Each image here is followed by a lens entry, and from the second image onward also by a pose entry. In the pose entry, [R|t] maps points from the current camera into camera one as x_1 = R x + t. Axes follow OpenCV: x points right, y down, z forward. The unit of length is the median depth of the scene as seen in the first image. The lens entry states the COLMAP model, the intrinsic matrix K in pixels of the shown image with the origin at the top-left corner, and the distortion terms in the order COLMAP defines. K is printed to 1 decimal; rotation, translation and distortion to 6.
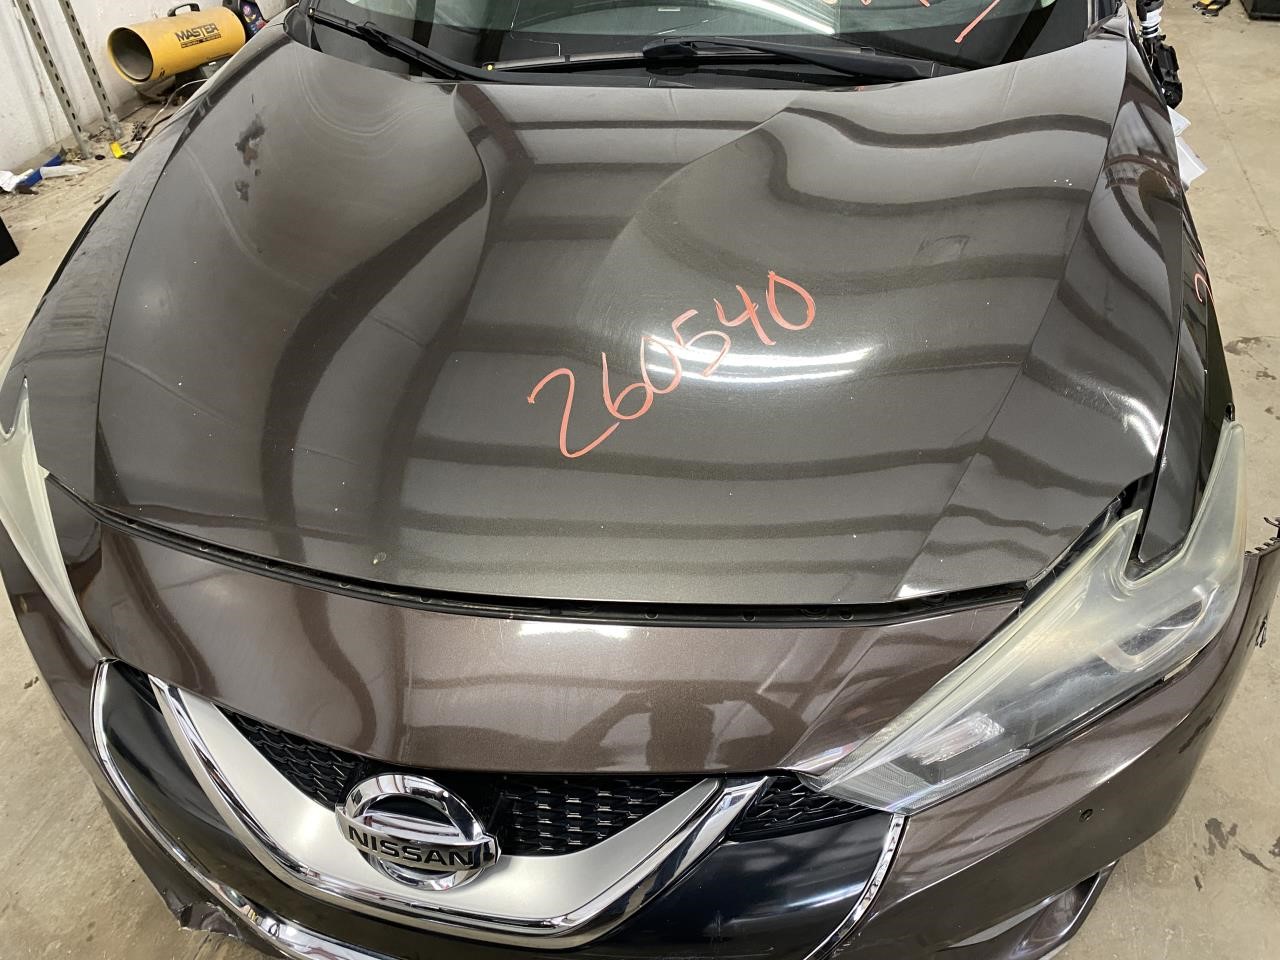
lens RADIAL K [[976.5, 0, 642.7], [0, 976.5, 483.4], [0, 0, 1]] dist [0.008277, -0.006108]
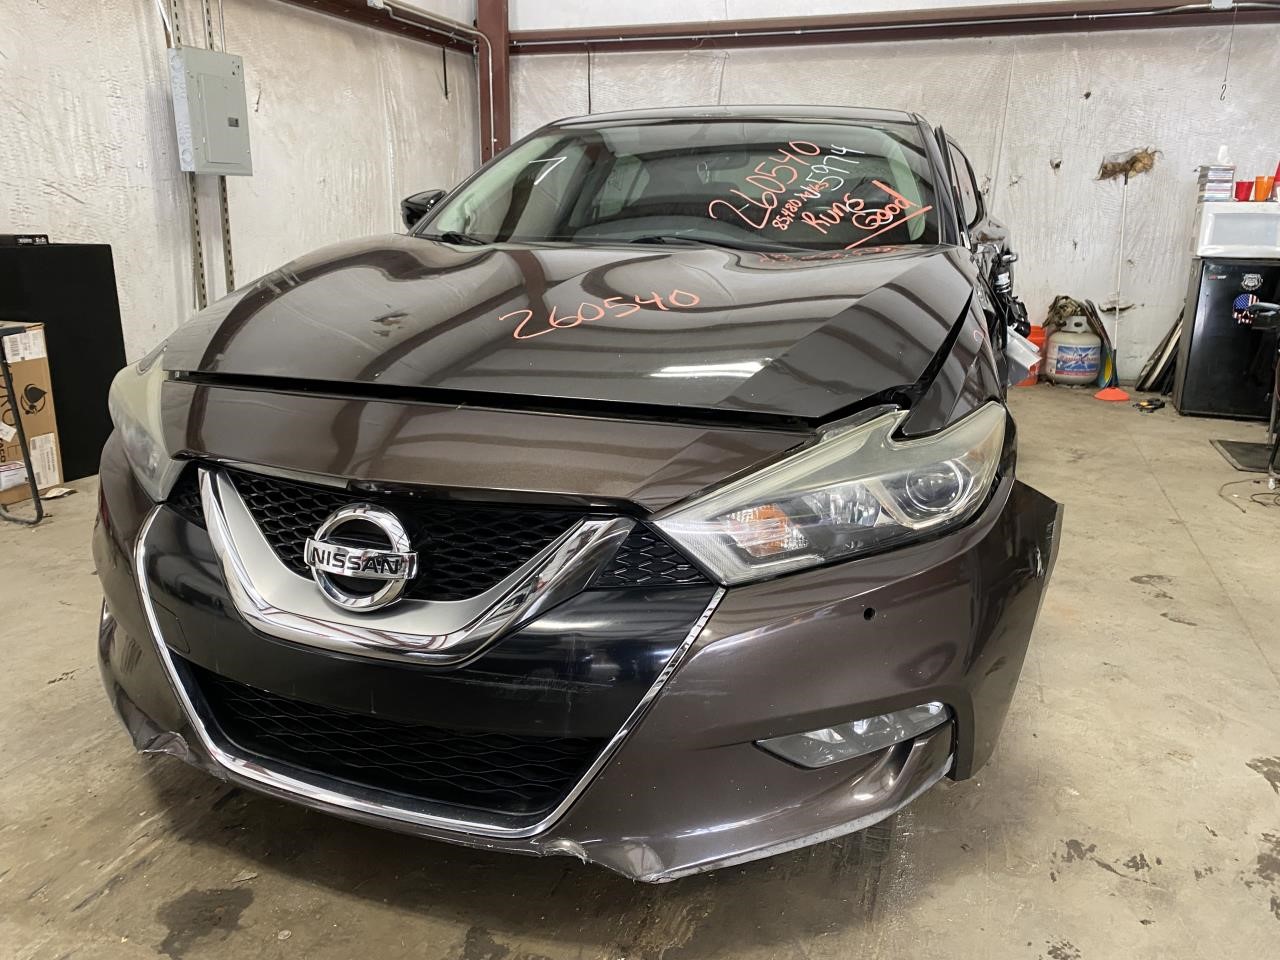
lens RADIAL K [[976.5, 0, 639.1], [0, 976.5, 466.7], [0, 0, 1]] dist [0.008277, -0.006108]
pose [[0.993853, 0.085436, -0.070399, 0.150727], [-0.107869, 0.890345, -0.442323, 0.515515], [0.024890, 0.447198, 0.894088, -0.161897]]
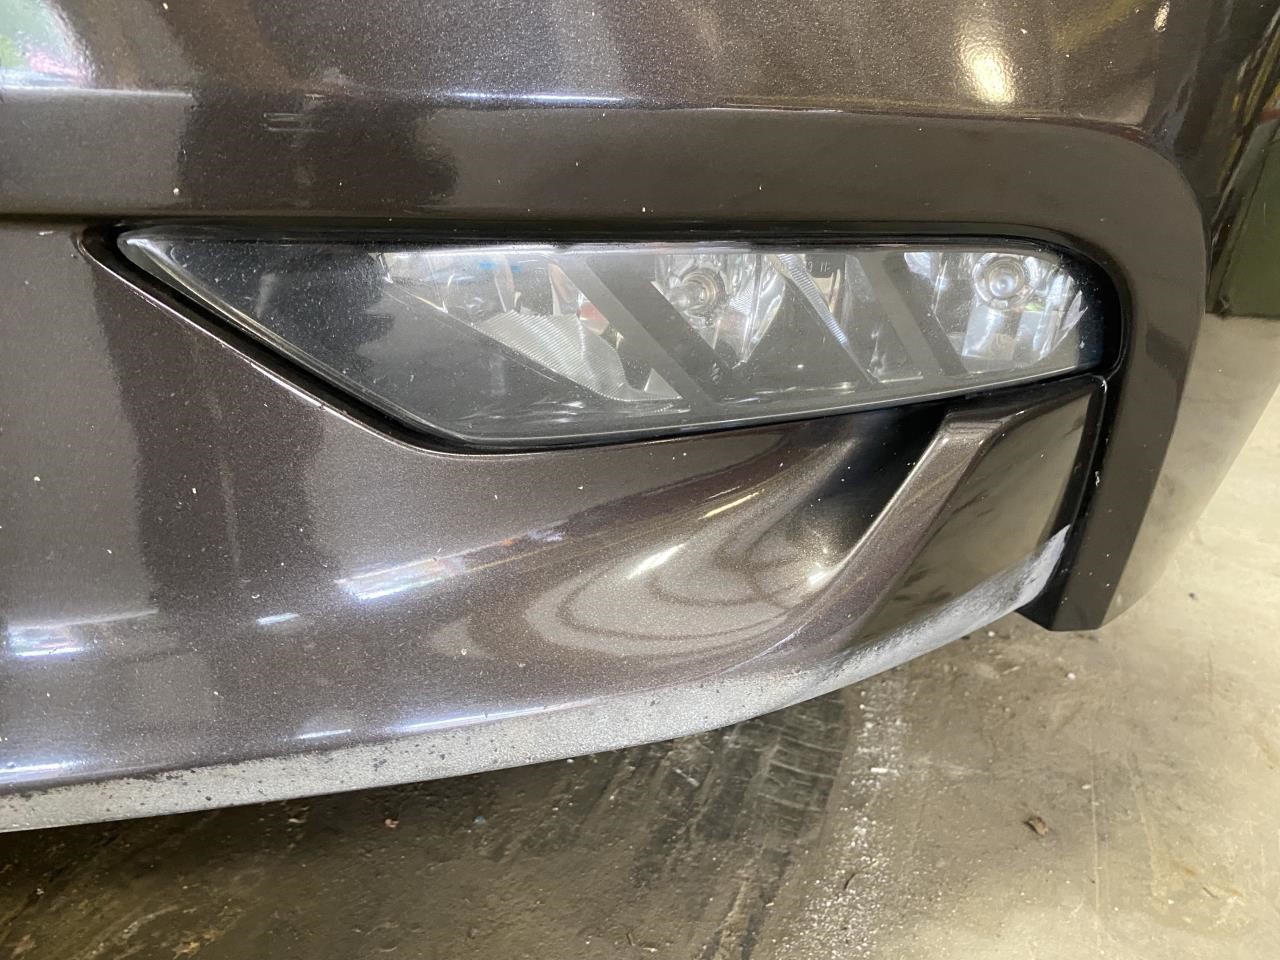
lens RADIAL K [[976.5, 0, 632.0], [0, 976.5, 480.1], [0, 0, 1]] dist [0.008277, -0.006108]
pose [[0.975675, 0.196350, -0.097488, 0.321260], [-0.217966, 0.916383, -0.335757, 0.413442], [0.023410, 0.348839, 0.936890, 0.580215]]
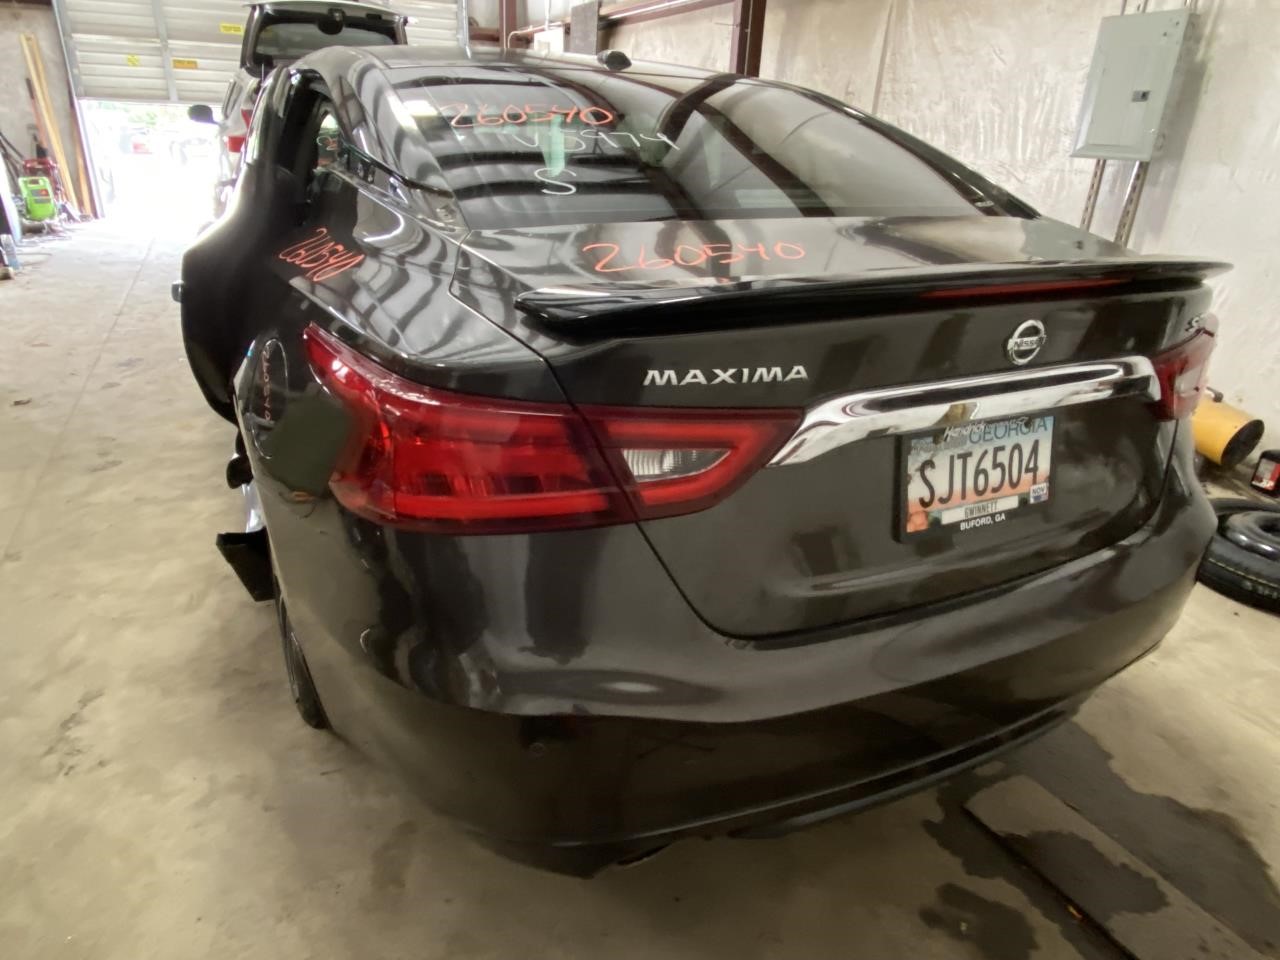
lens RADIAL K [[807.9, 0, 635.4], [0, 807.9, 487.4], [0, 0, 1]] dist [0.005918, -0.006185]
pose [[-0.773644, 0.280489, -0.568156, 1.147114], [-0.419774, 0.444780, 0.791177, -2.270235], [0.474621, 0.850586, -0.226360, 2.726848]]
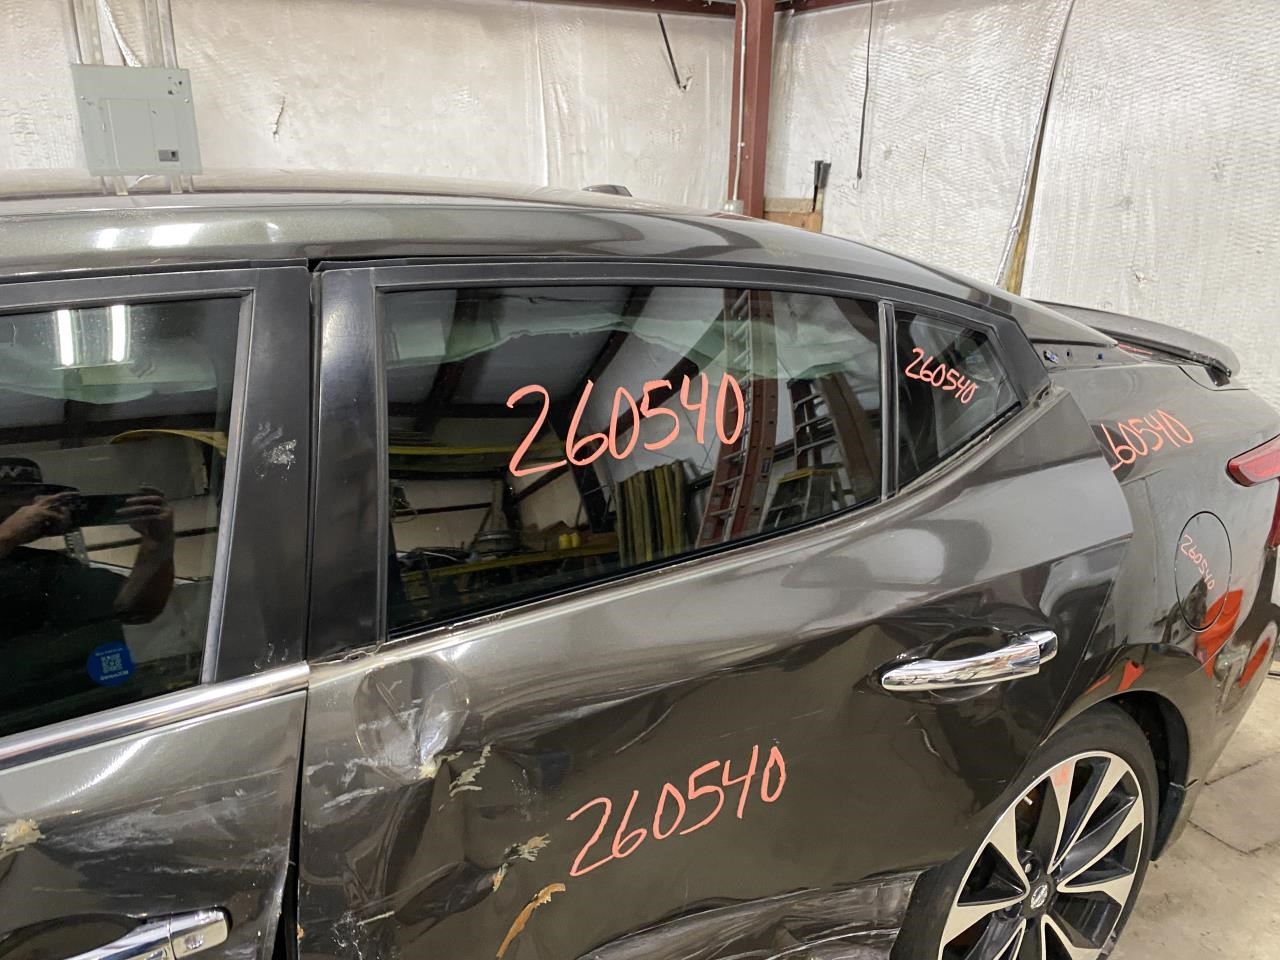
lens RADIAL K [[976.5, 0, 640.2], [0, 976.5, 481.0], [0, 0, 1]] dist [0.008277, -0.006108]
pose [[0.690856, 0.283186, -0.665225, 1.181817], [-0.513800, 0.839628, -0.176167, -1.115358], [0.508653, 0.463499, 0.725562, 1.237341]]
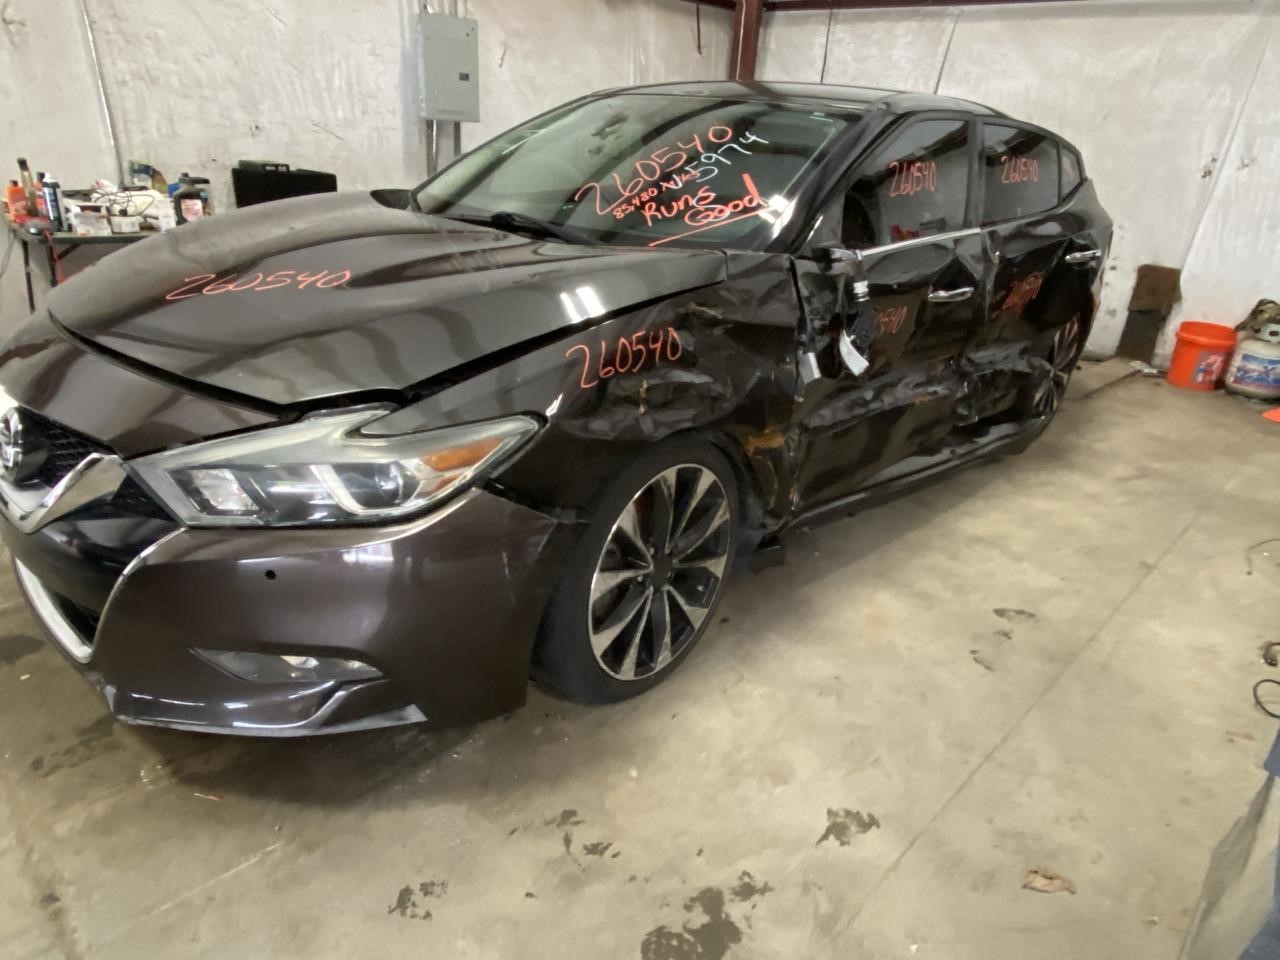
lens RADIAL K [[807.9, 0, 640.6], [0, 807.9, 496.0], [0, 0, 1]] dist [0.005918, -0.006185]
pose [[0.859523, 0.306138, -0.409268, 0.961076], [-0.411817, 0.889087, -0.199827, 0.166126], [0.302700, 0.340299, 0.890263, -0.005510]]
